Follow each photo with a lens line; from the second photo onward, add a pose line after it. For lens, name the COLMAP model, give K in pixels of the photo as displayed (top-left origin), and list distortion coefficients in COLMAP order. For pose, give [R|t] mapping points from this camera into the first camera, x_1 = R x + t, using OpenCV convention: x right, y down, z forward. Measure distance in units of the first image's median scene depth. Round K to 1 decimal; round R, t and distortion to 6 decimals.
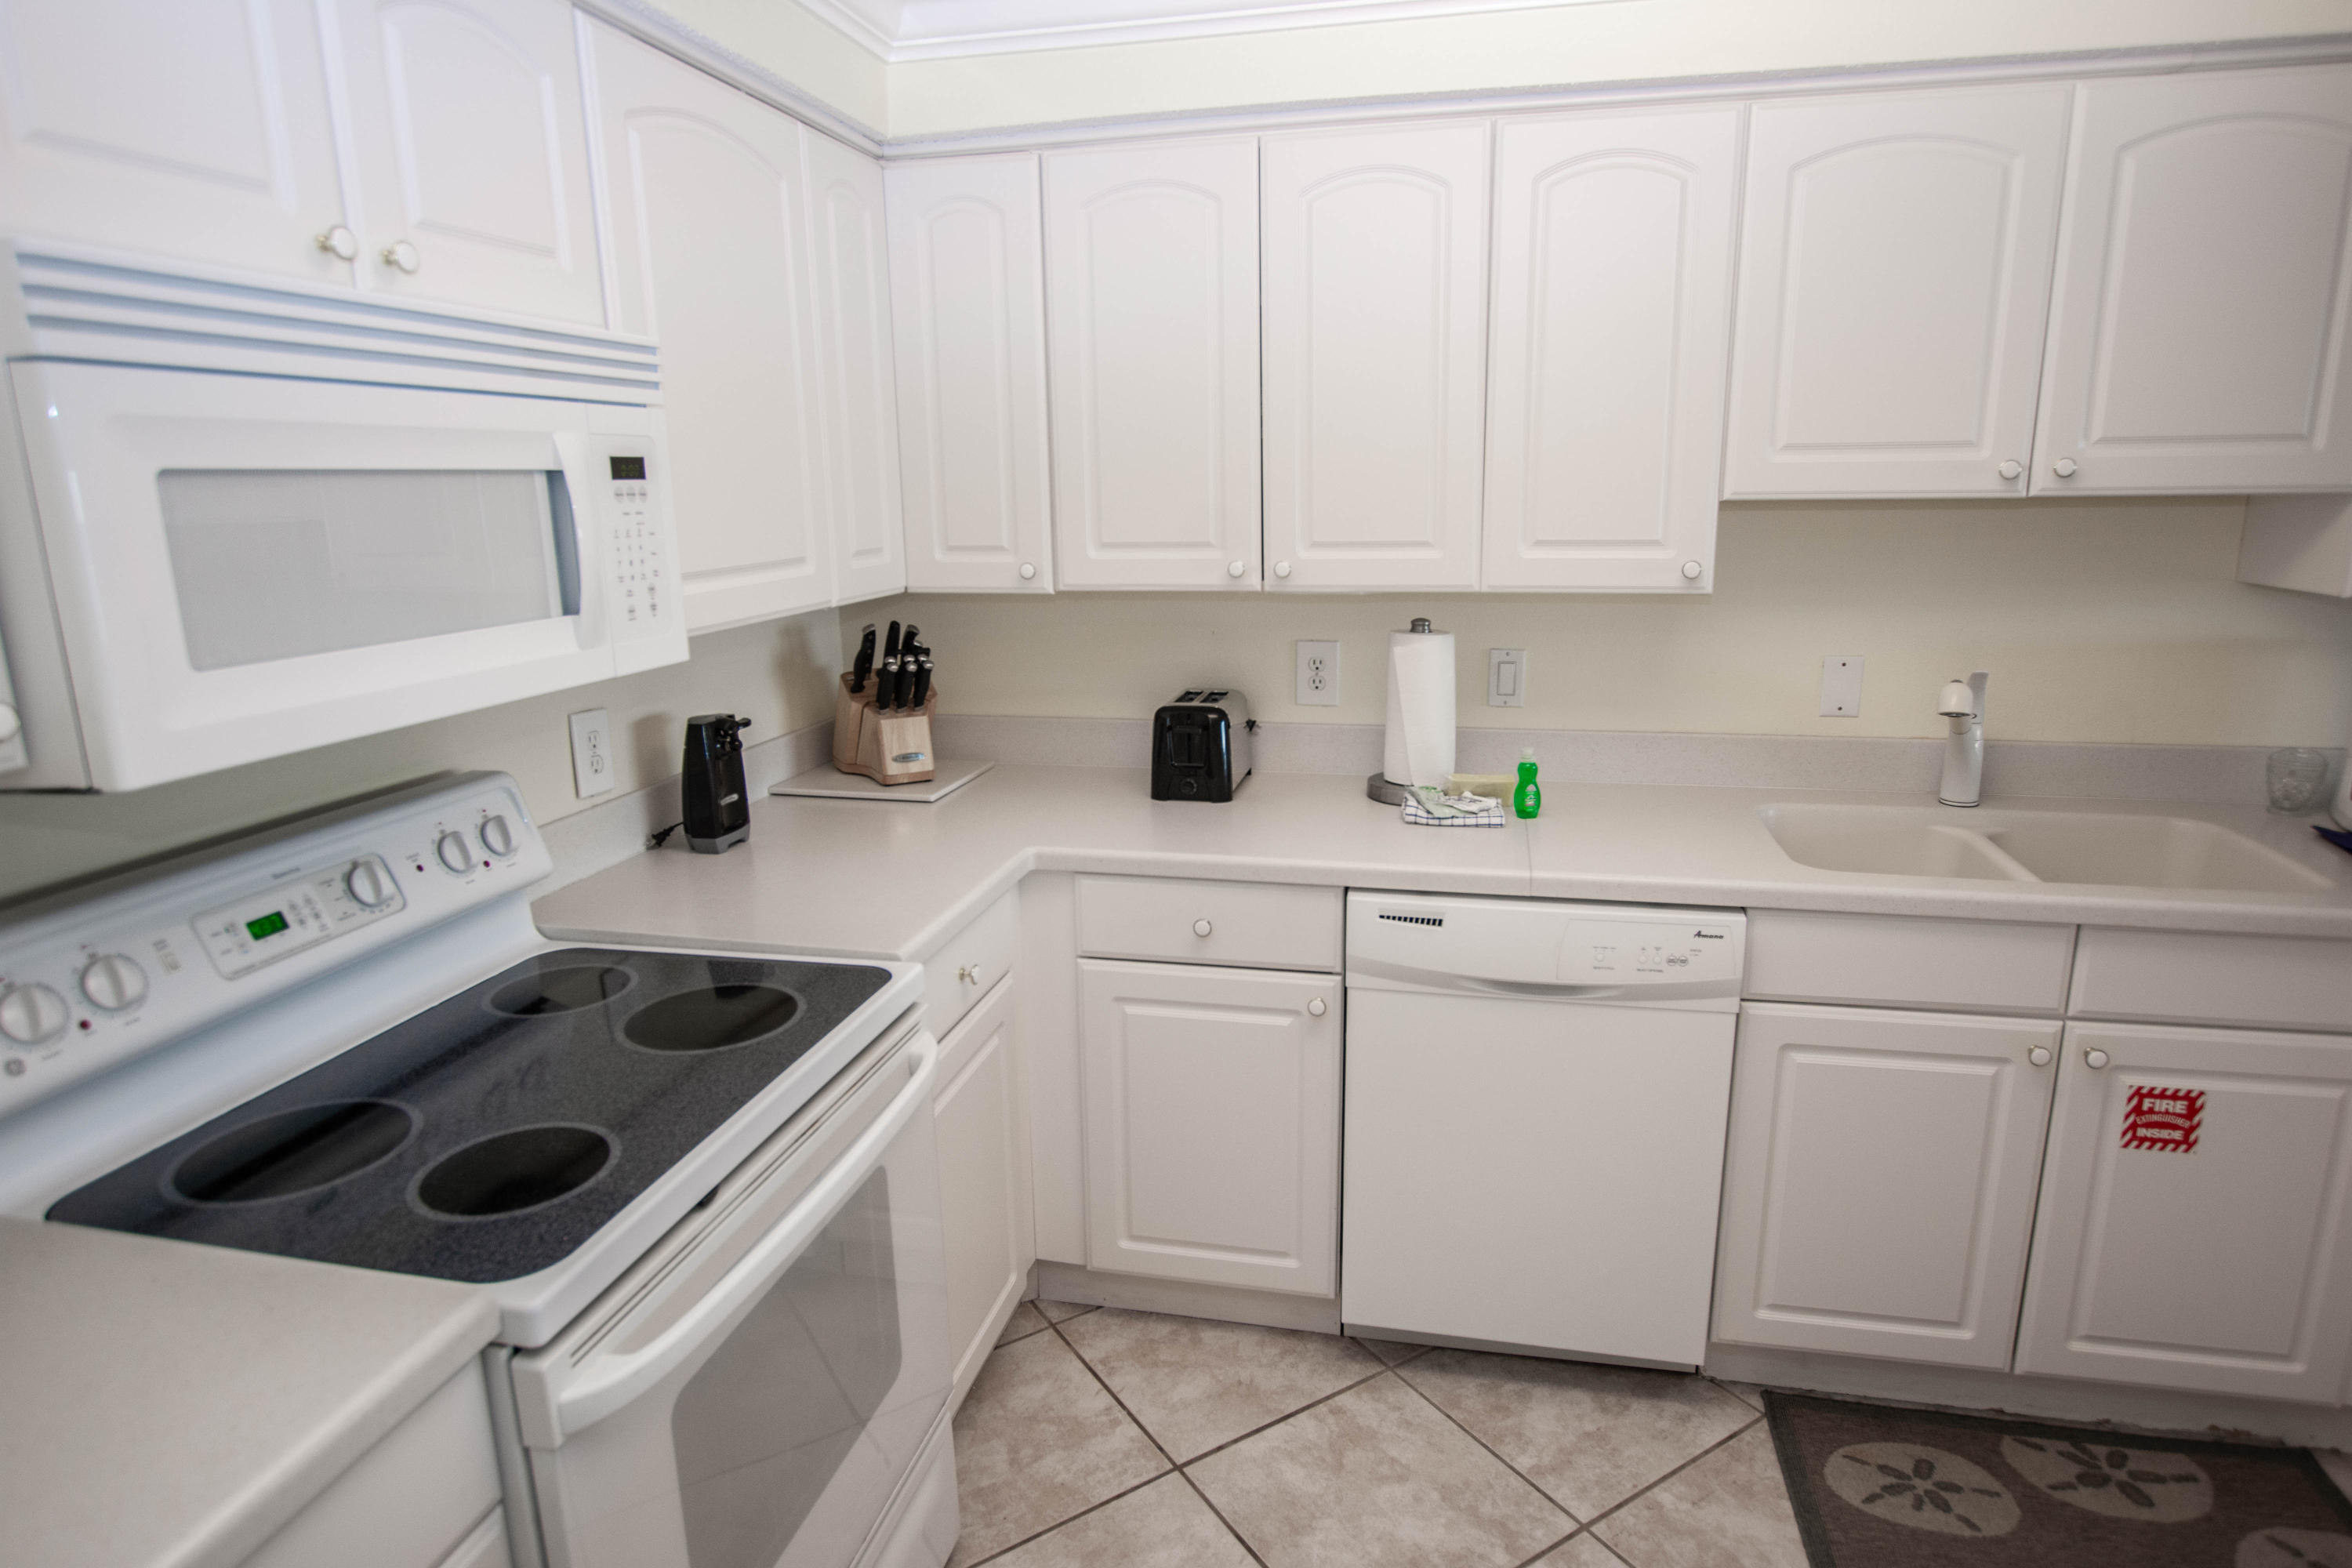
lens RADIAL K [[1335.8, 0, 1176.0], [0, 1335.8, 784.0], [0, 0, 1]] dist [-0.008277, 0.000469]
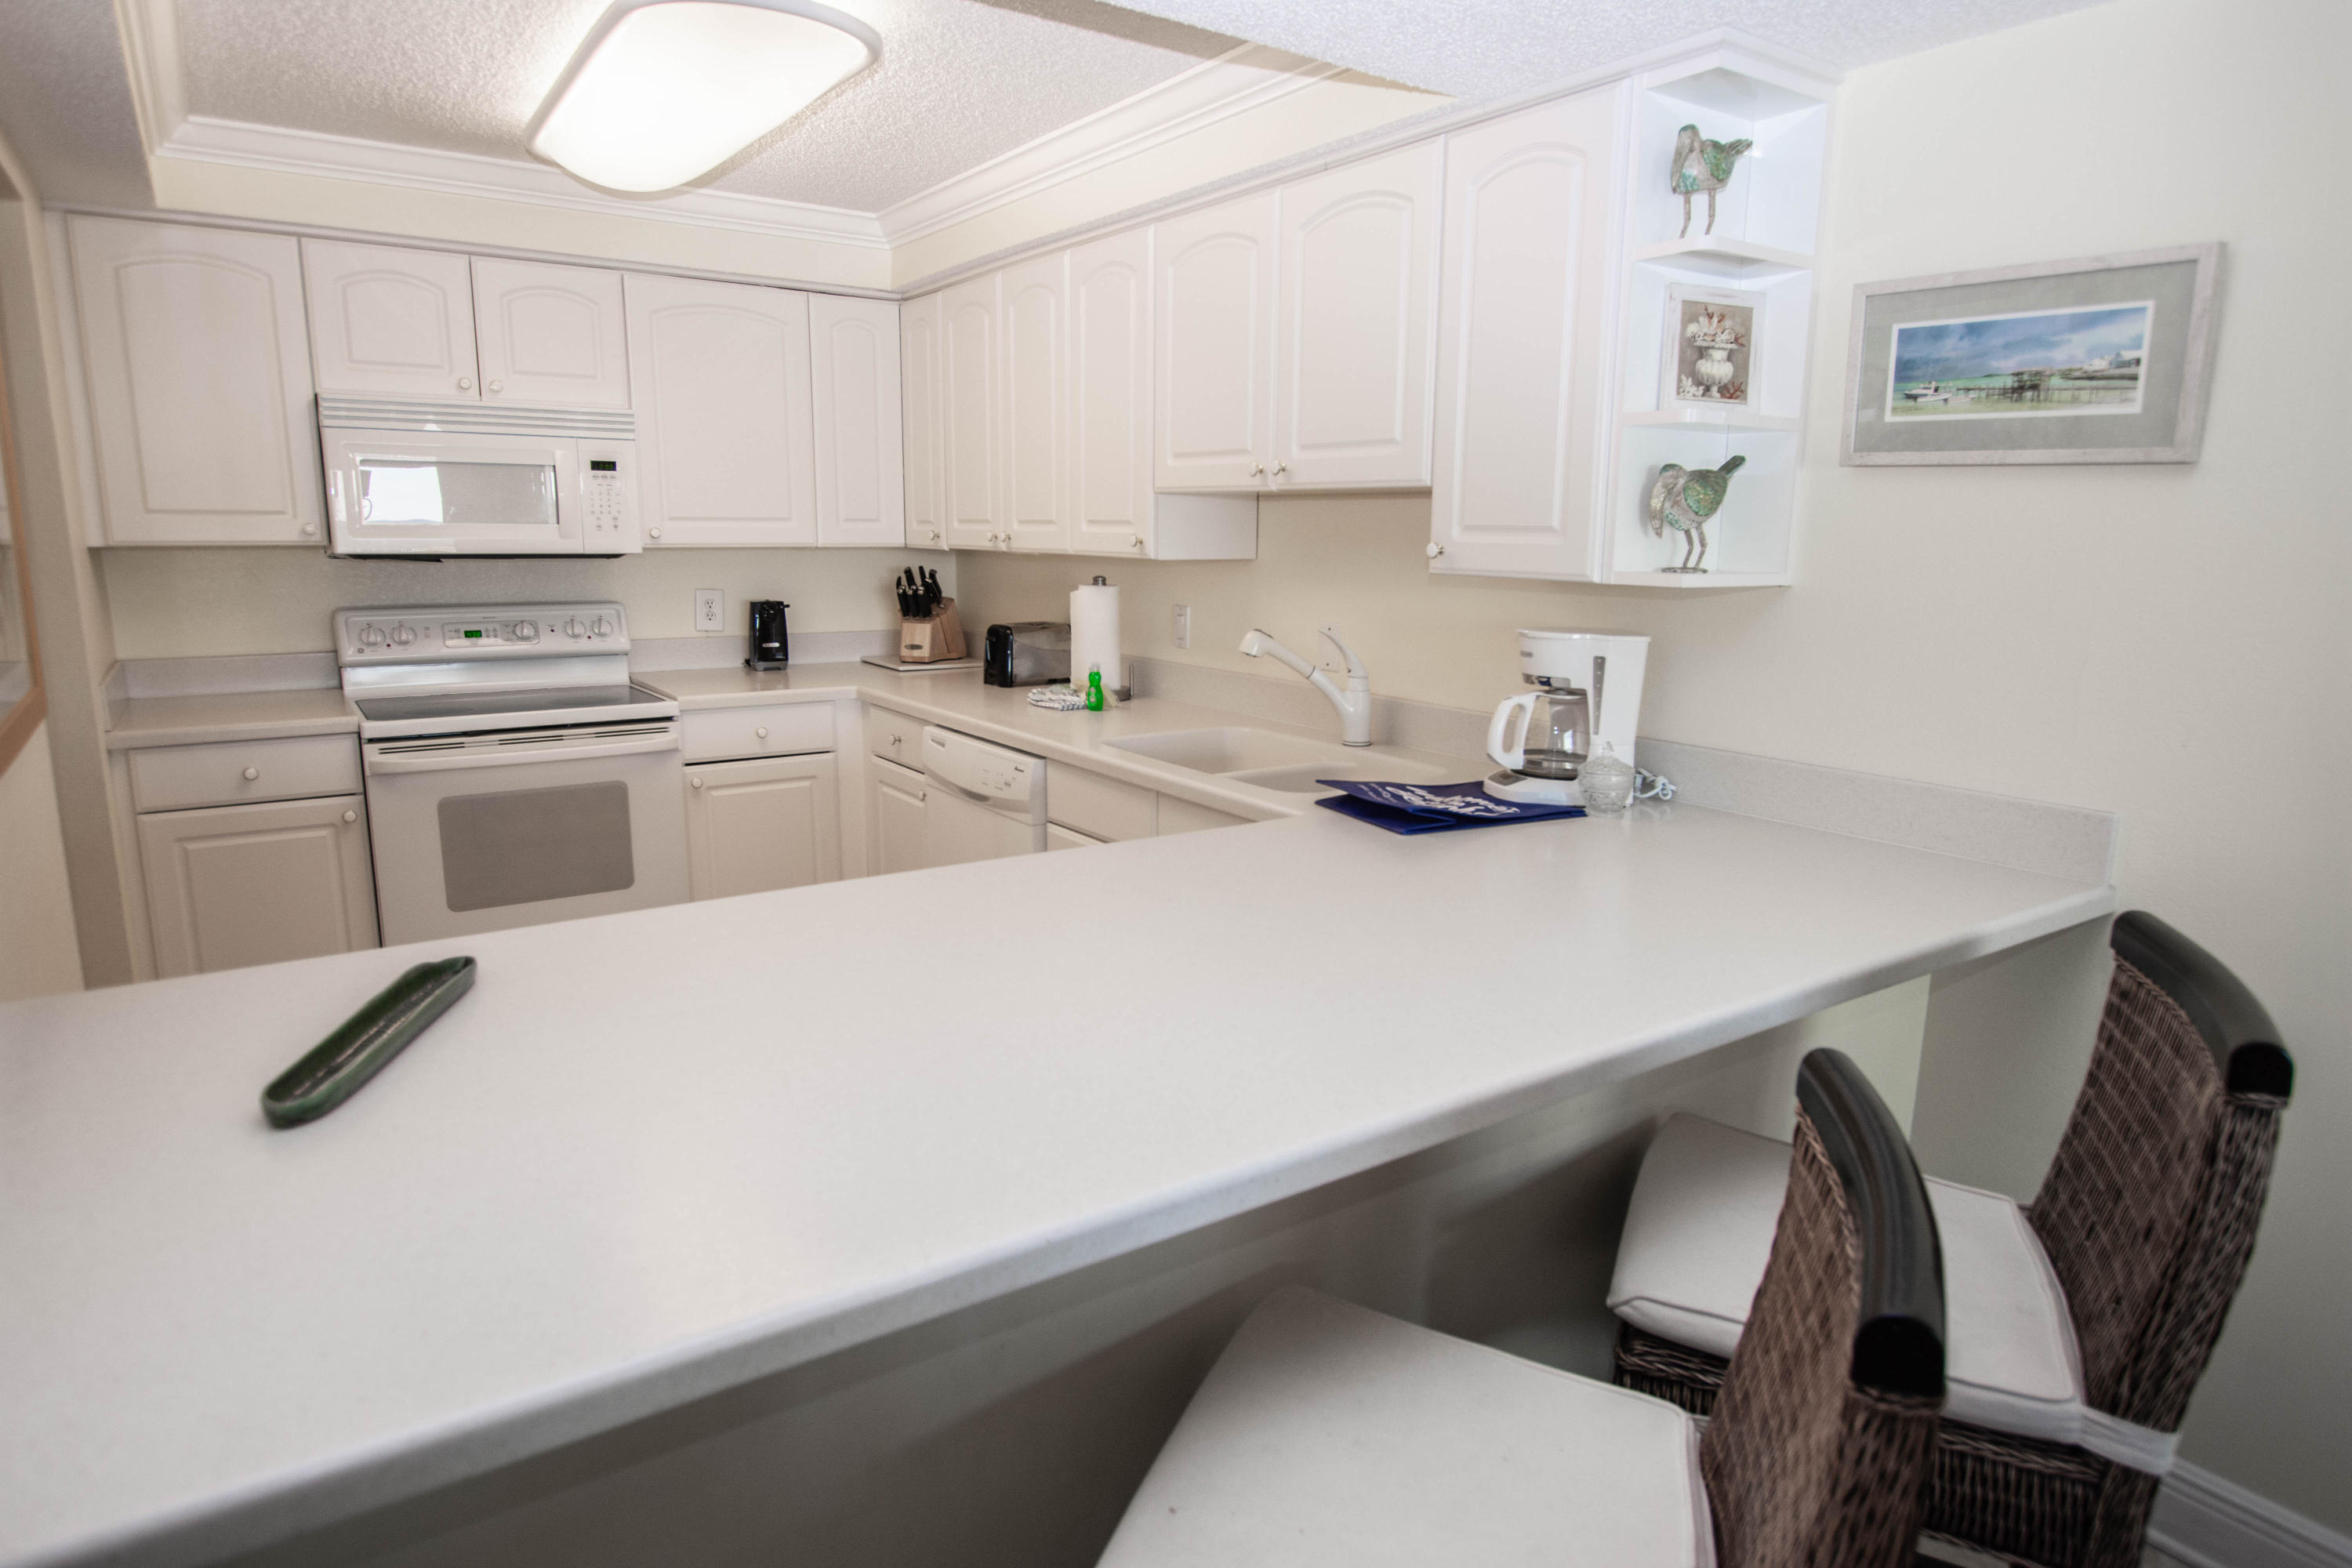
lens RADIAL K [[1360.1, 0, 1176.0], [0, 1360.1, 784.0], [0, 0, 1]] dist [-0.004553, 0.000287]
pose [[0.728117, 0.153081, -0.668141, 1.423344], [-0.175509, 0.983885, 0.034159, 0.039668], [0.662603, 0.092393, 0.743250, -0.041410]]
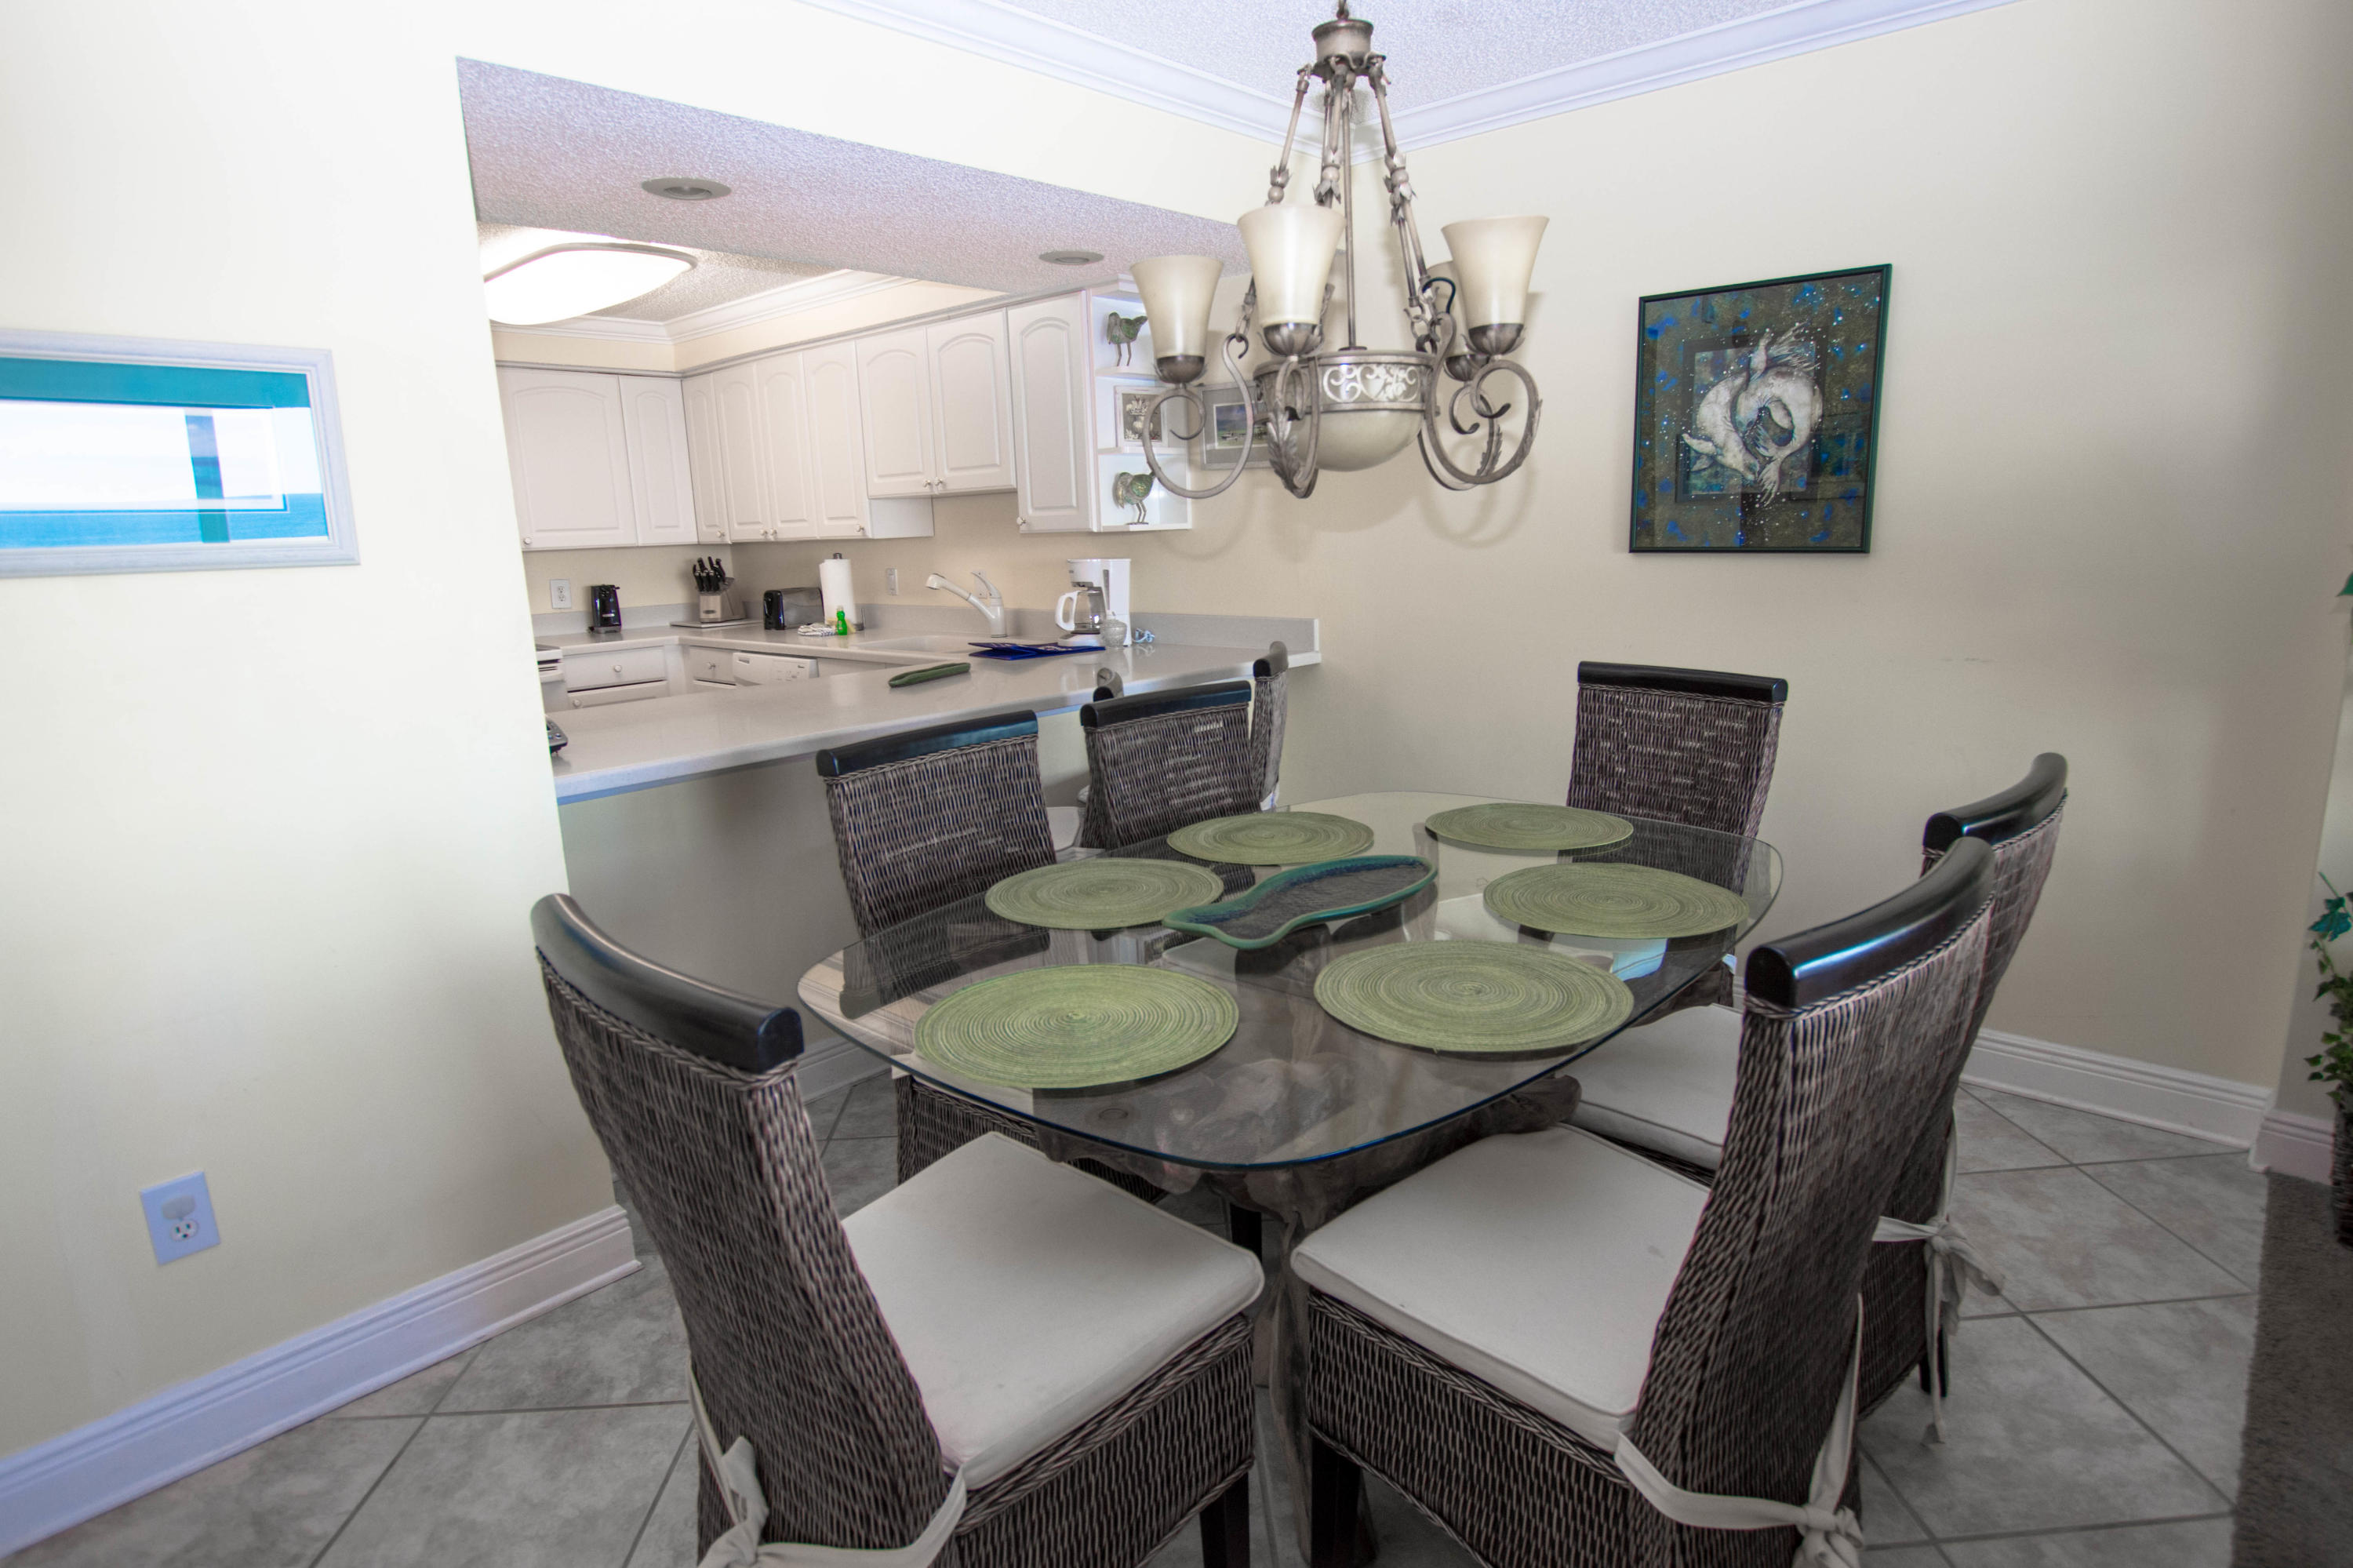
lens RADIAL K [[1239.3, 0, 1176.5], [0, 1239.3, 784.0], [0, 0, 1]] dist [-0.024352, -0.000102]
pose [[0.863395, 0.092499, -0.495977, 2.007715], [-0.095141, 0.995263, 0.019994, 0.198856], [0.495477, 0.029925, 0.868106, -0.636623]]
